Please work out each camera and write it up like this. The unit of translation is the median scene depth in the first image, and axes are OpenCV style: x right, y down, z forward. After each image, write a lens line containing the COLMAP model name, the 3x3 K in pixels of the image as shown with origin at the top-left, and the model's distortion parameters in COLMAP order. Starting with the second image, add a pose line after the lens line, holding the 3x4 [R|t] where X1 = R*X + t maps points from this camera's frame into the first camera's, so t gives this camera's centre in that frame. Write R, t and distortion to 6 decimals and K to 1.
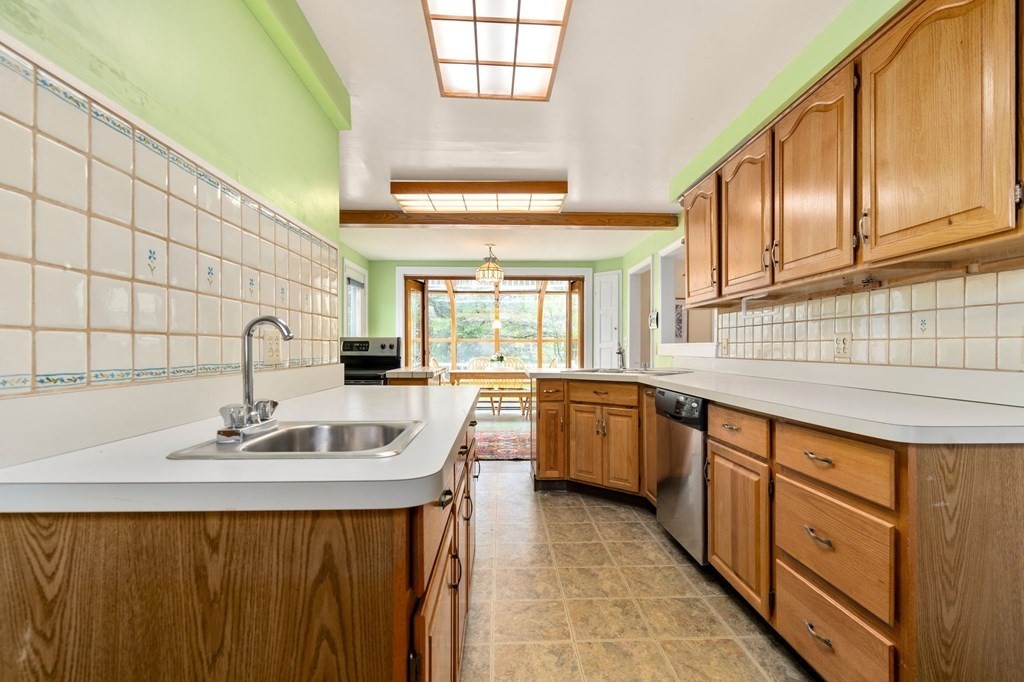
lens RADIAL K [[481.8, 0, 515.0], [0, 481.8, 349.2], [0, 0, 1]] dist [-0.000636, -0.000438]
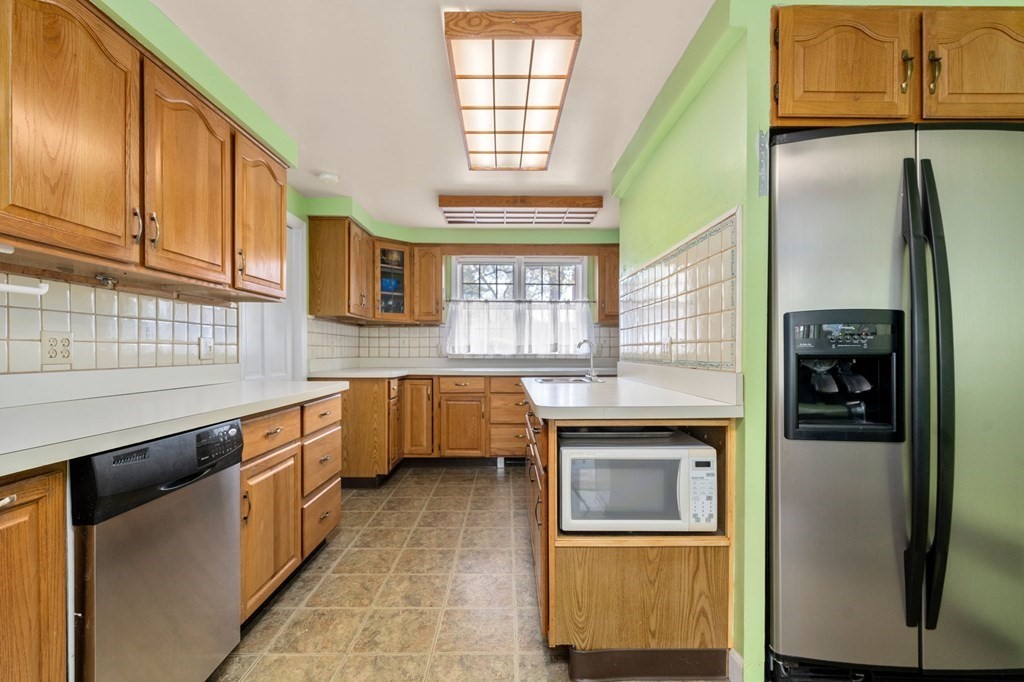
lens RADIAL K [[481.8, 0, 515.0], [0, 481.8, 349.2], [0, 0, 1]] dist [-0.000636, -0.000438]
pose [[-0.999903, 0.001696, 0.013851, -0.060385], [0.001660, 0.999995, -0.002563, -0.002956], [-0.013855, -0.002540, -0.999901, 2.038991]]
